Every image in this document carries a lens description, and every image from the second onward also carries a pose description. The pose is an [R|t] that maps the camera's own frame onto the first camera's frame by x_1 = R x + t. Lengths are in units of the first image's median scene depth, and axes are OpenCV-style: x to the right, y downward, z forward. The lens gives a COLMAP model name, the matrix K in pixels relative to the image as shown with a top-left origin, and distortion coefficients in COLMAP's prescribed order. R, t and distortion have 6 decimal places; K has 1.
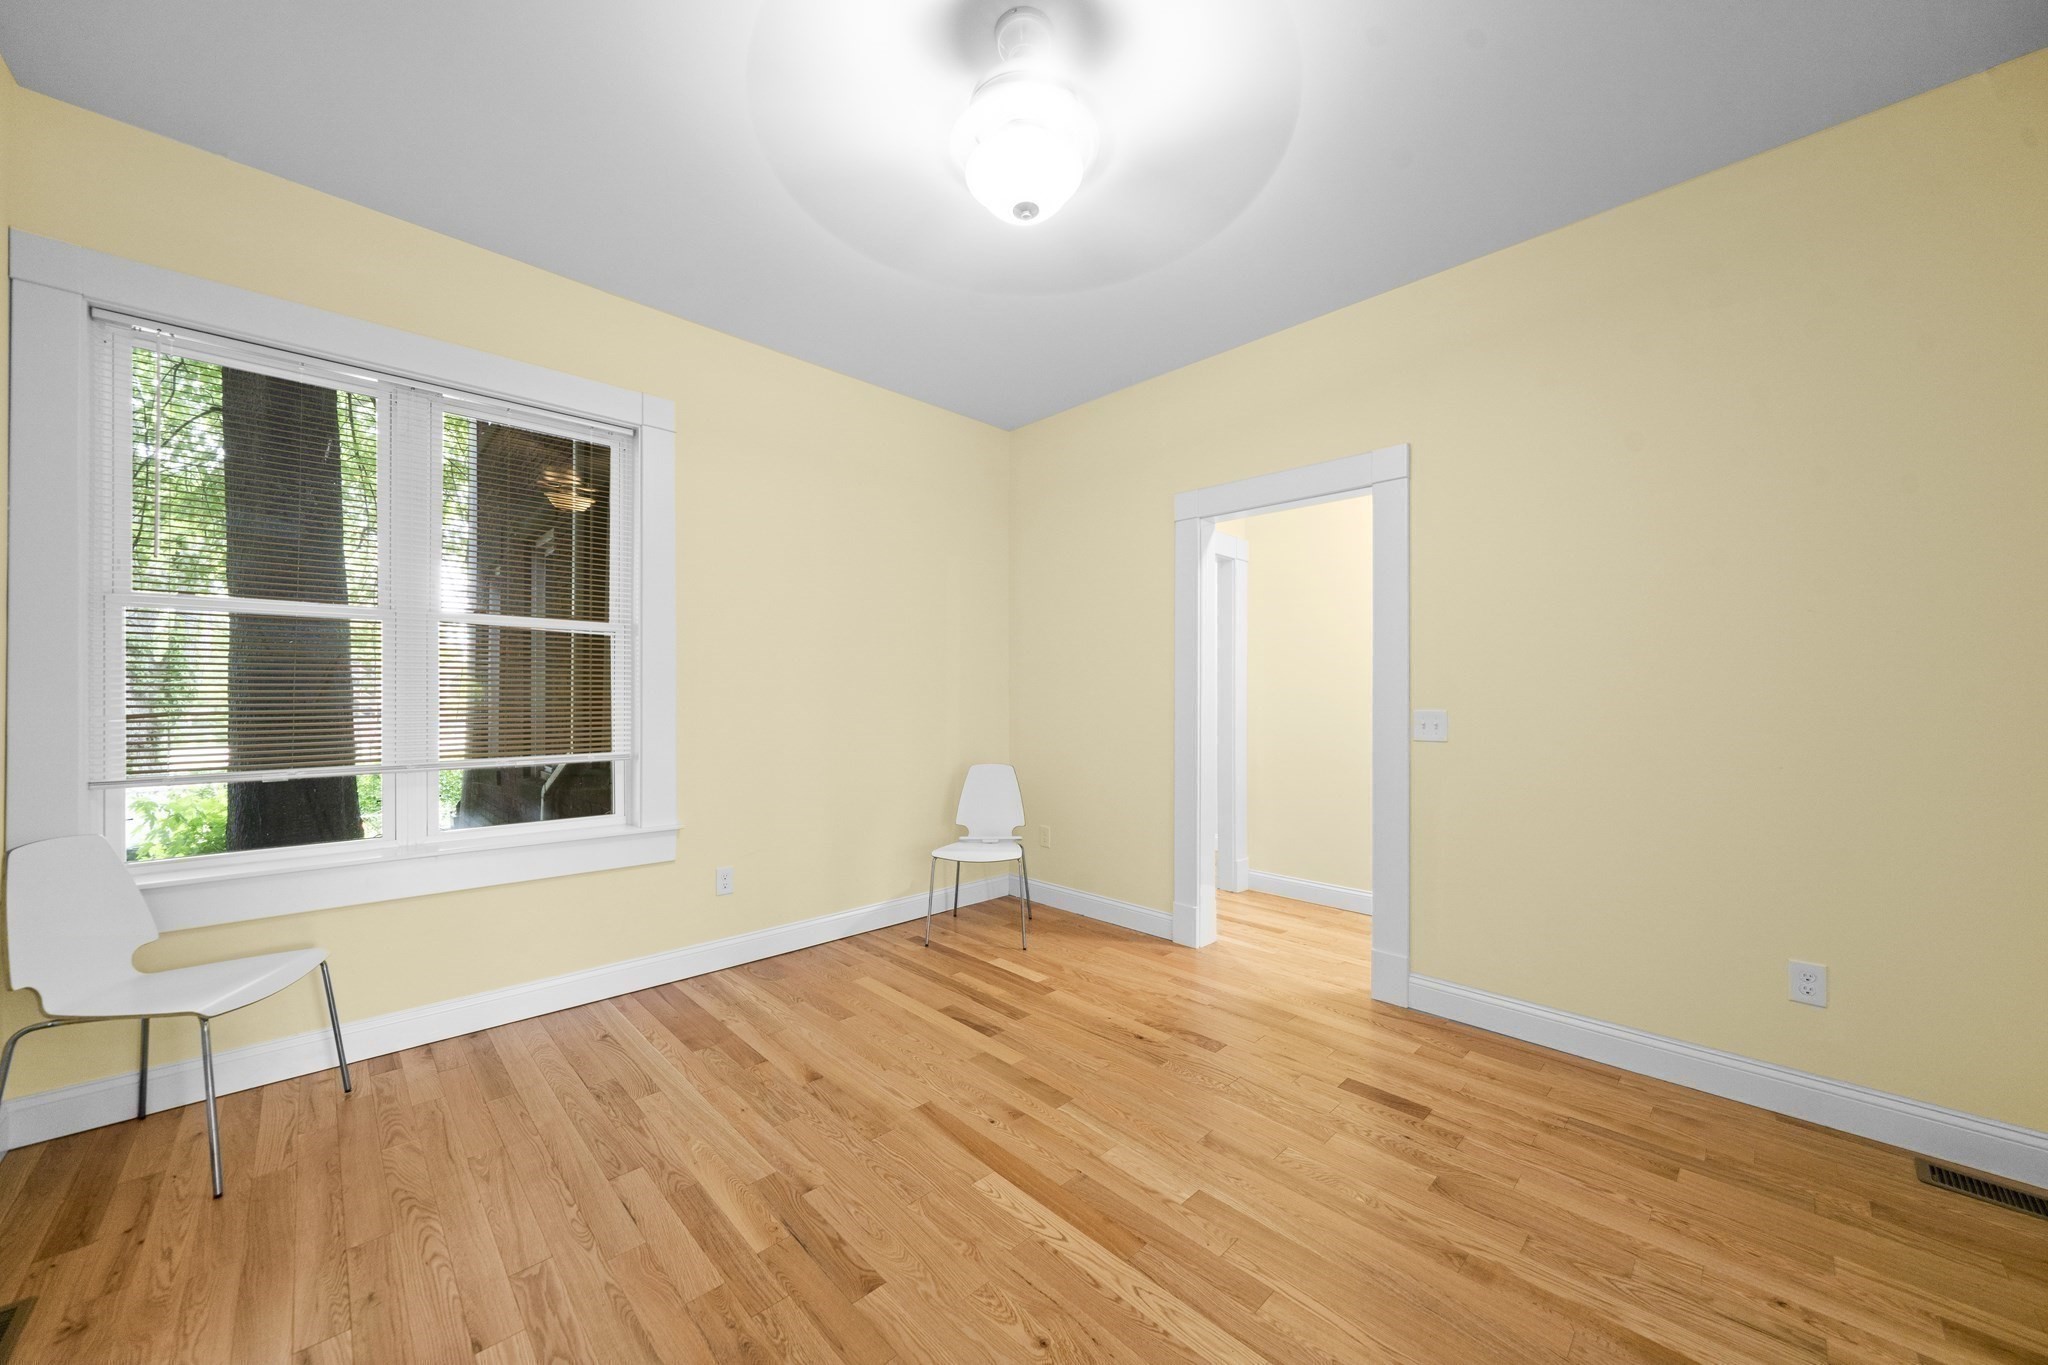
lens RADIAL K [[745.2, 0, 1029.9], [0, 745.2, 694.1], [0, 0, 1]] dist [-0.002559, -0.000107]
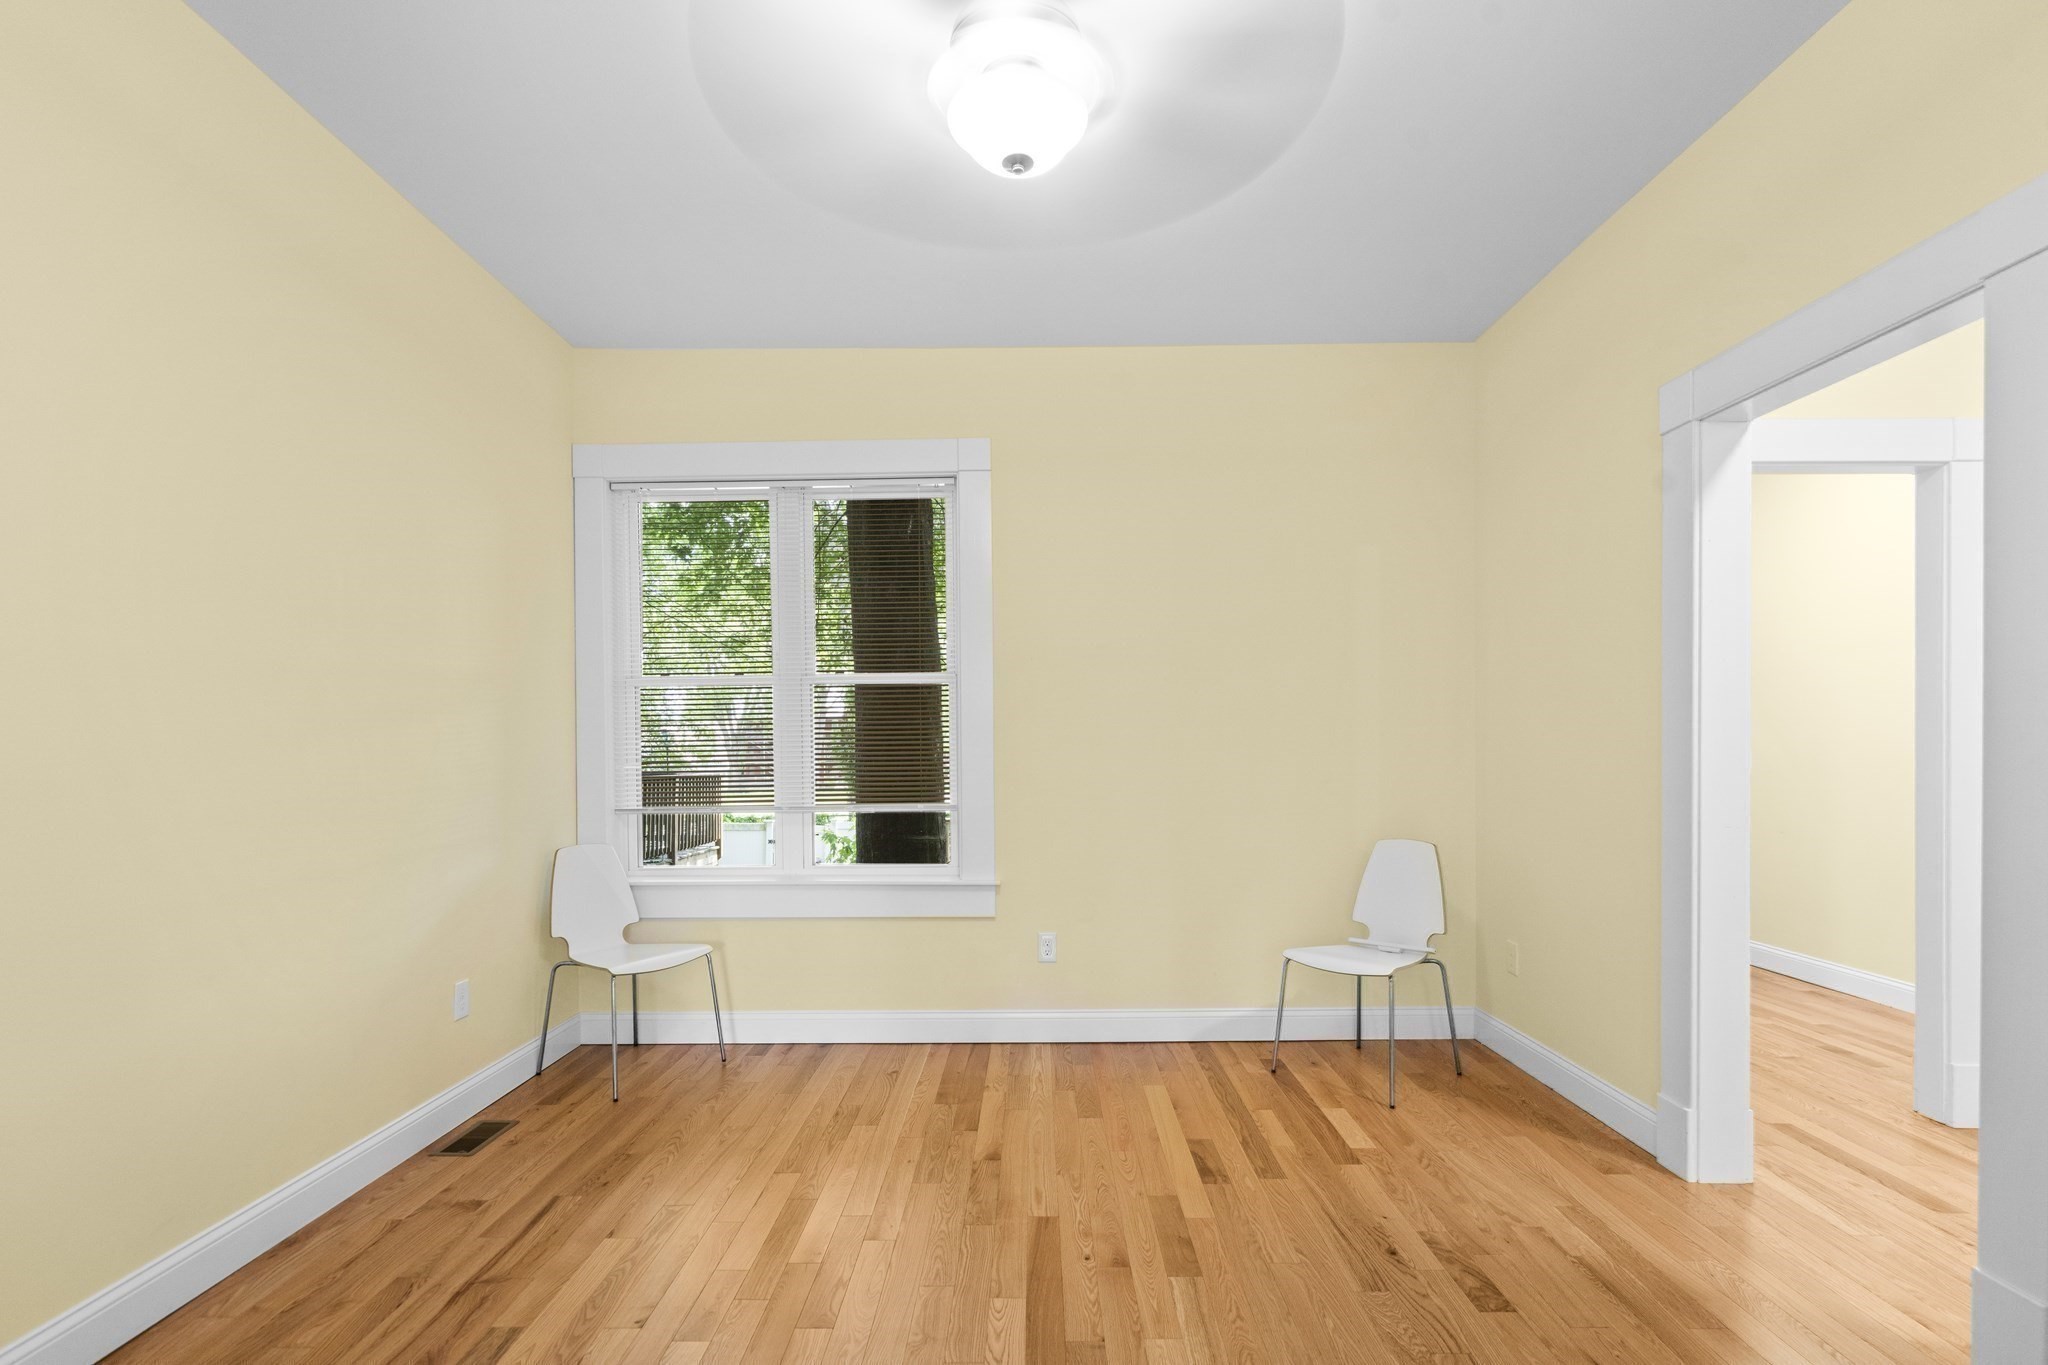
lens RADIAL K [[1006.9, 0, 1027.7], [0, 1006.9, 747.2], [0, 0, 1]] dist [0.000359, -0.000212]
pose [[0.703835, -0.007756, -0.710321, 0.505187], [0.011773, 0.999930, 0.000747, 0.003060], [0.710266, -0.008889, 0.703877, 0.122041]]
